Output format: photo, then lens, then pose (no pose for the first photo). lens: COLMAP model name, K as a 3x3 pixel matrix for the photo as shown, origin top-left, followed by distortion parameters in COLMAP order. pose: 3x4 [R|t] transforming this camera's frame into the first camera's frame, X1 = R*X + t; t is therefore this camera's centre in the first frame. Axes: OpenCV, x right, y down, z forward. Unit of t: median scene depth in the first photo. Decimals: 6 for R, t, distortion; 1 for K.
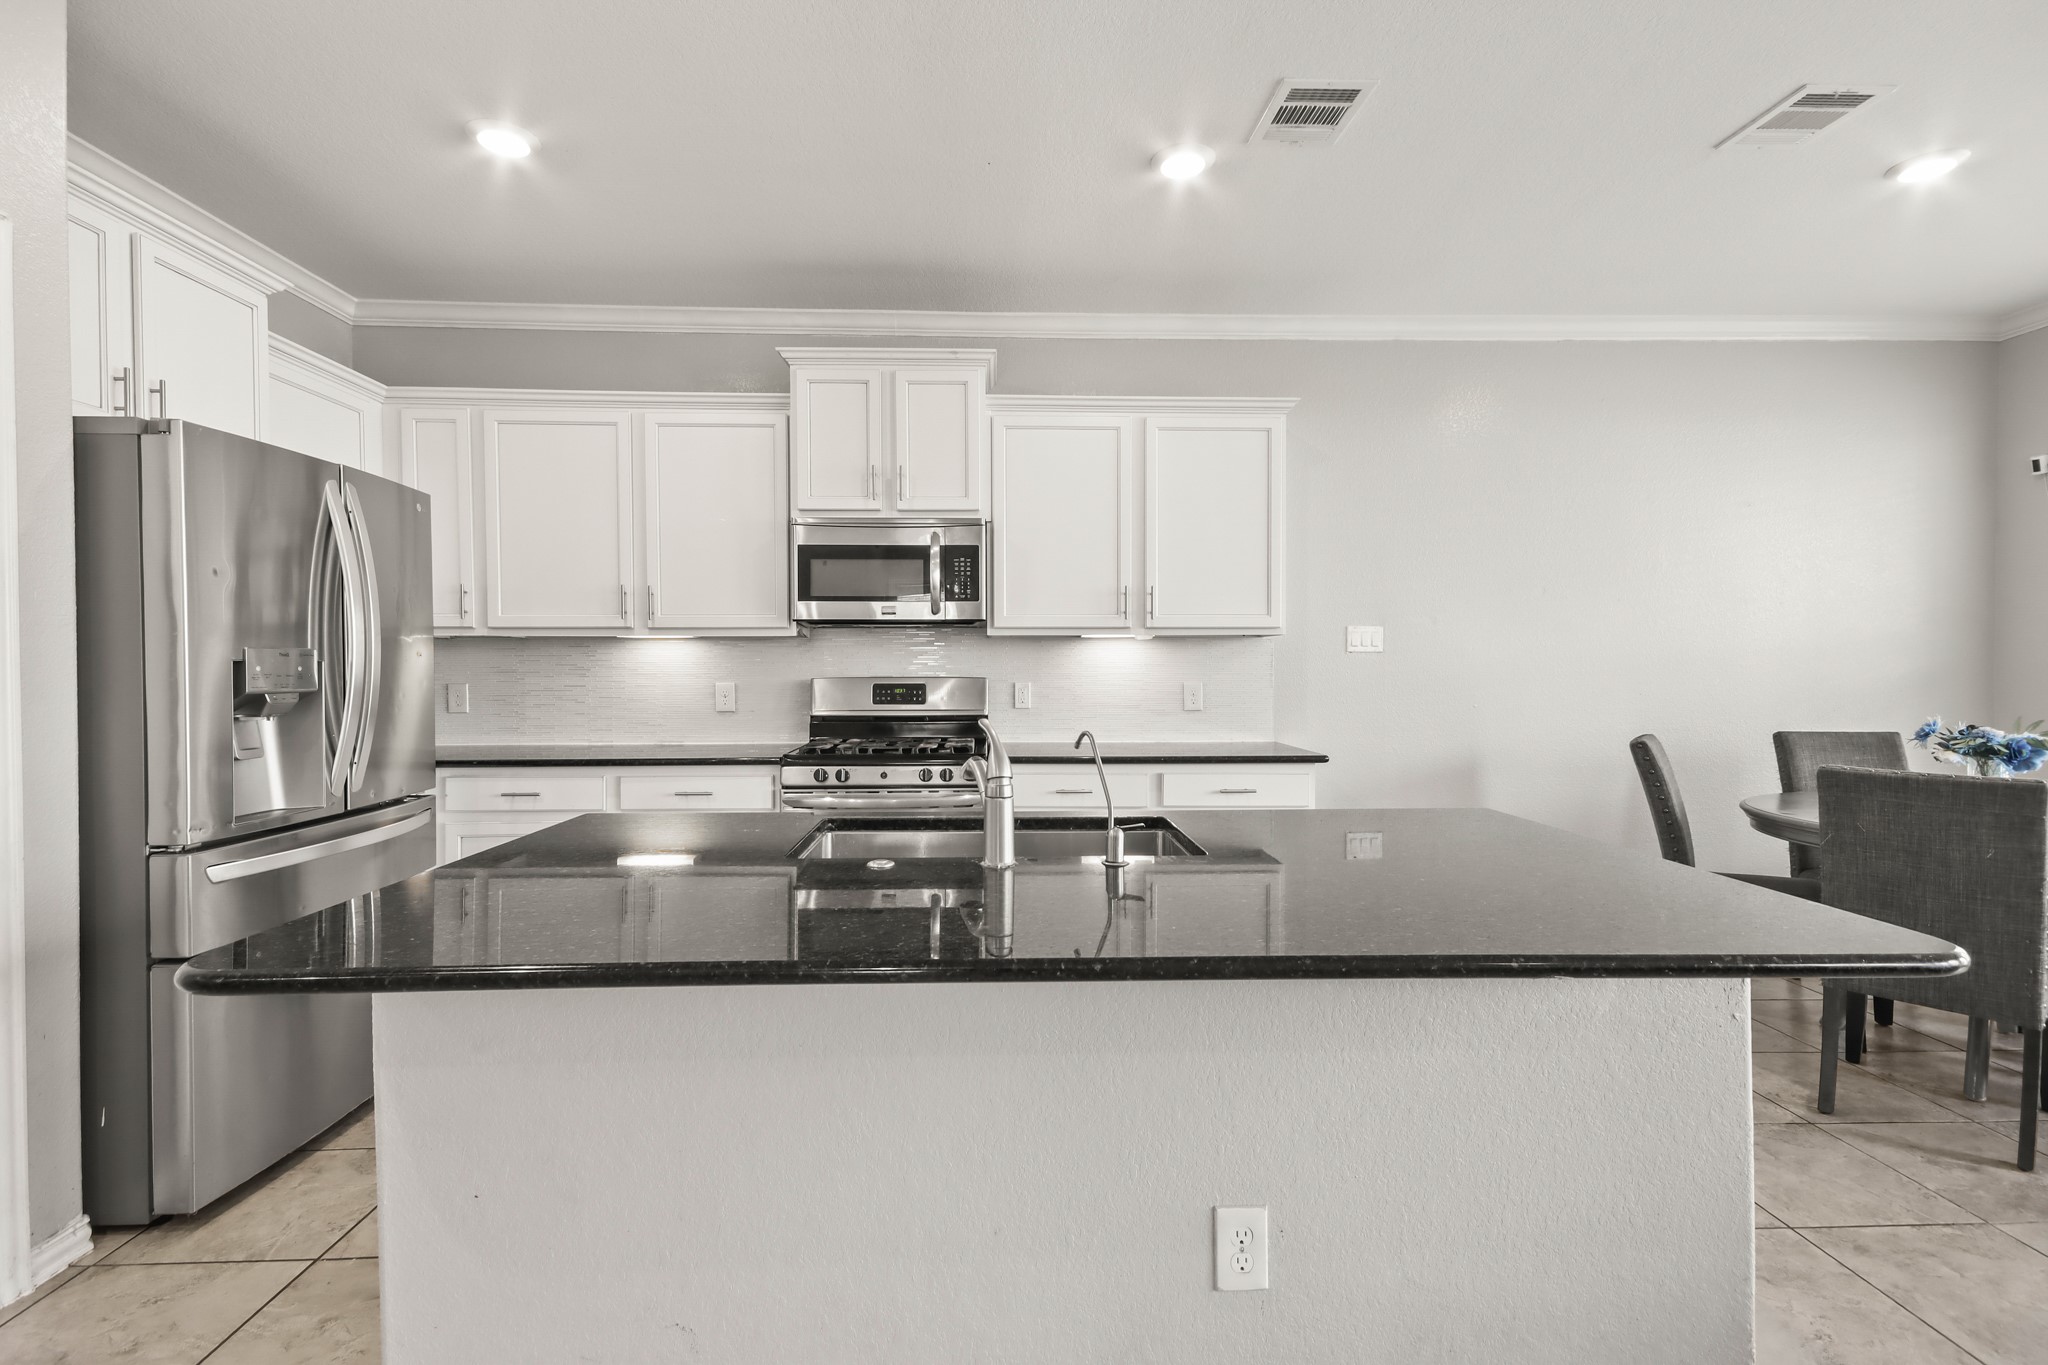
lens RADIAL K [[934.6, 0, 1024.0], [0, 934.6, 682.5], [0, 0, 1]] dist [0.029517, 0.000322]
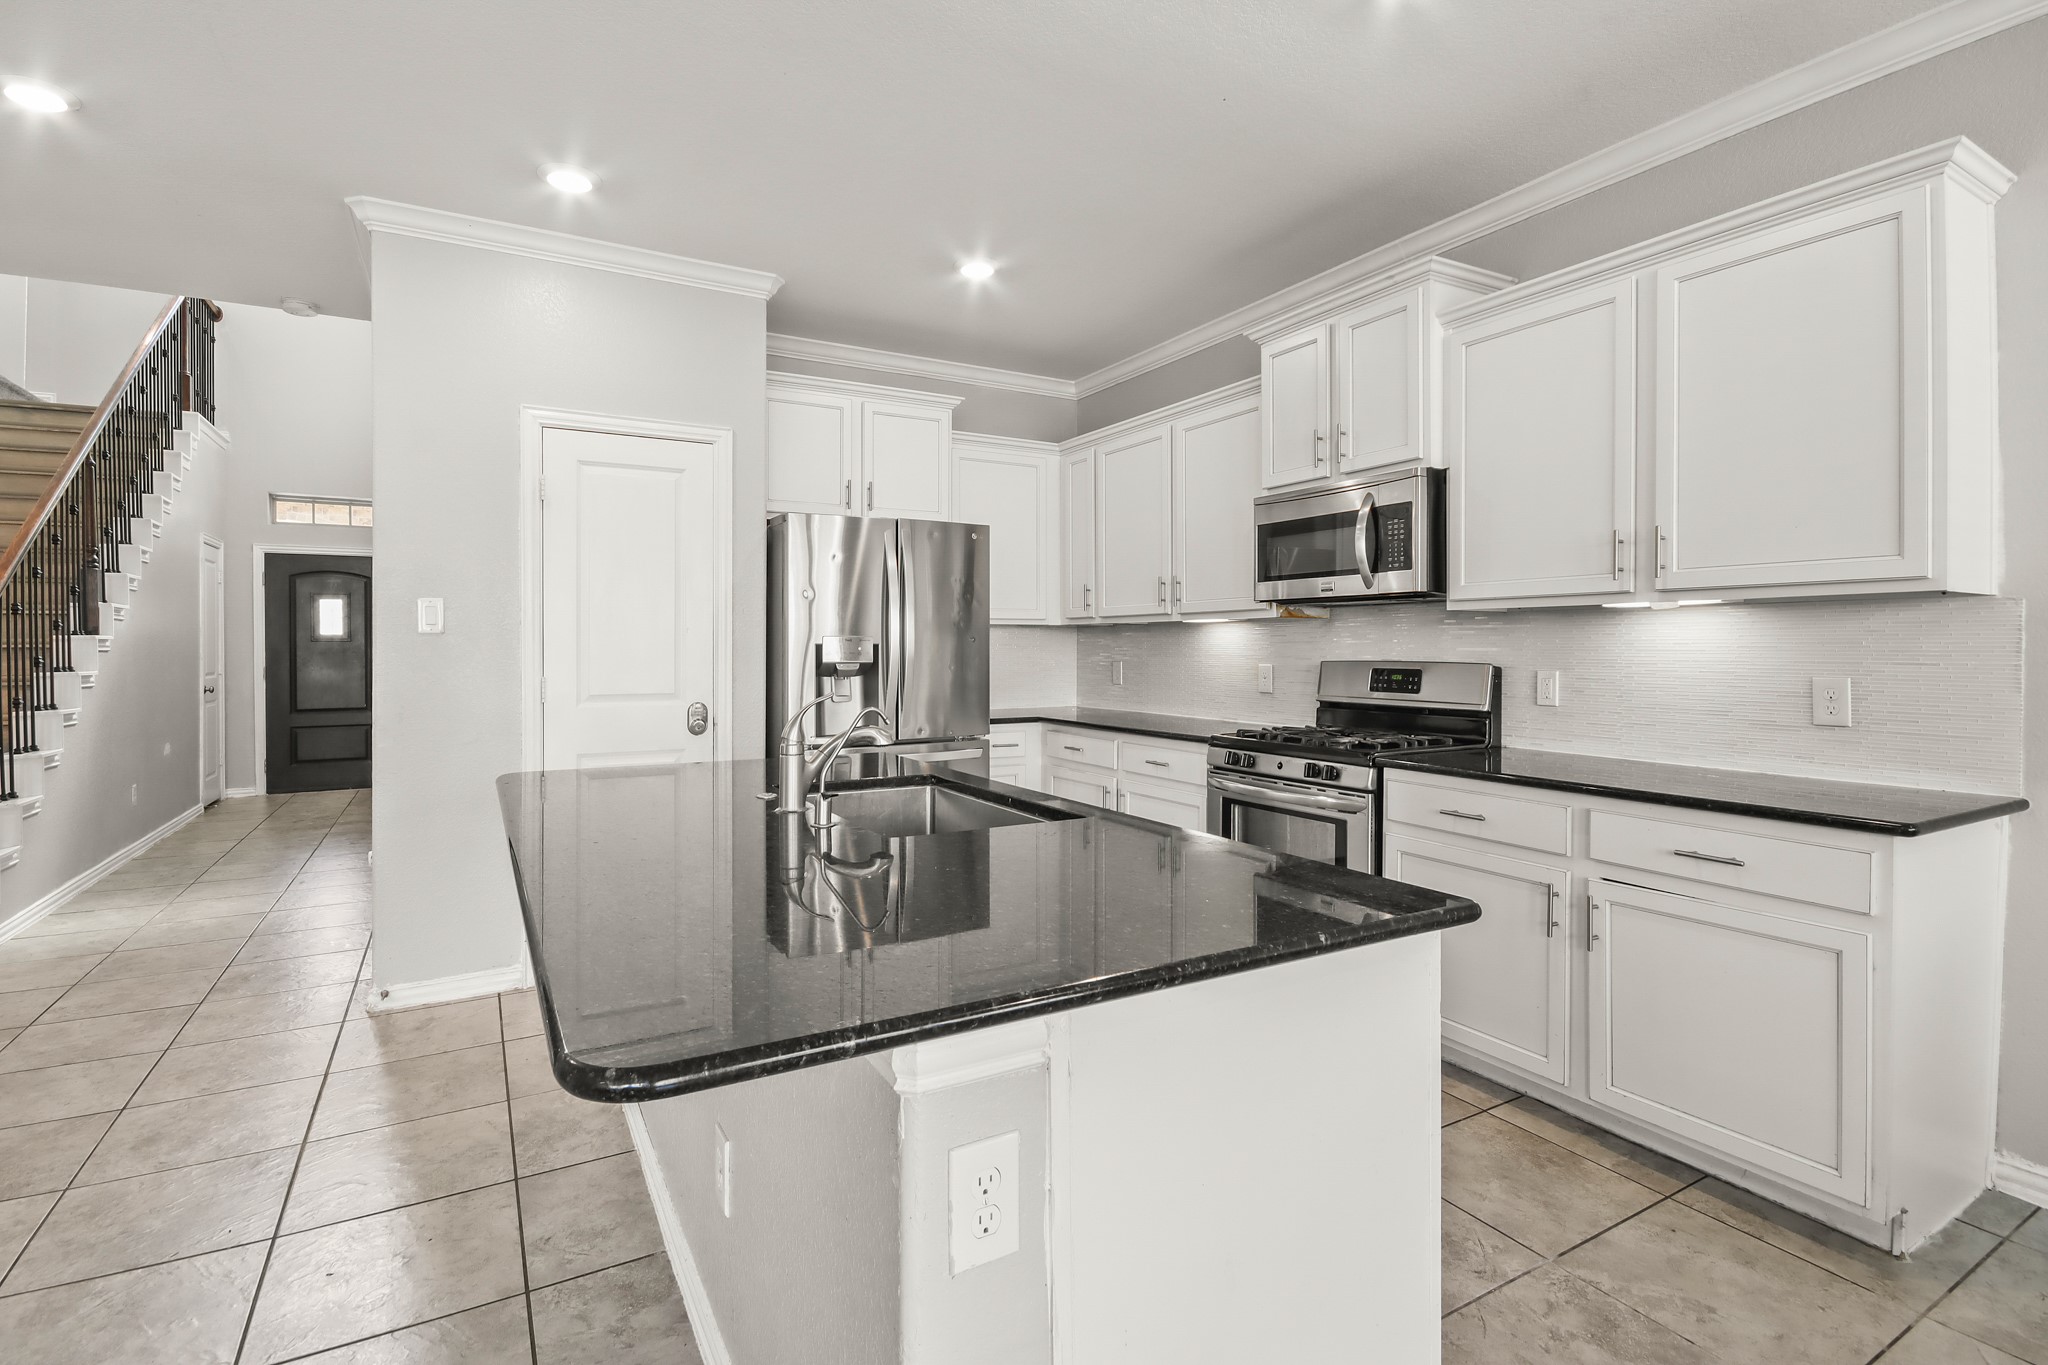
lens RADIAL K [[973.0, 0, 1026.8], [0, 973.0, 662.1], [0, 0, 1]] dist [0.001657, 0.000390]
pose [[0.464085, 0.014941, -0.885665, 0.546404], [-0.019404, 0.999789, 0.006699, -0.004618], [0.885578, 0.014077, 0.464277, 0.304181]]
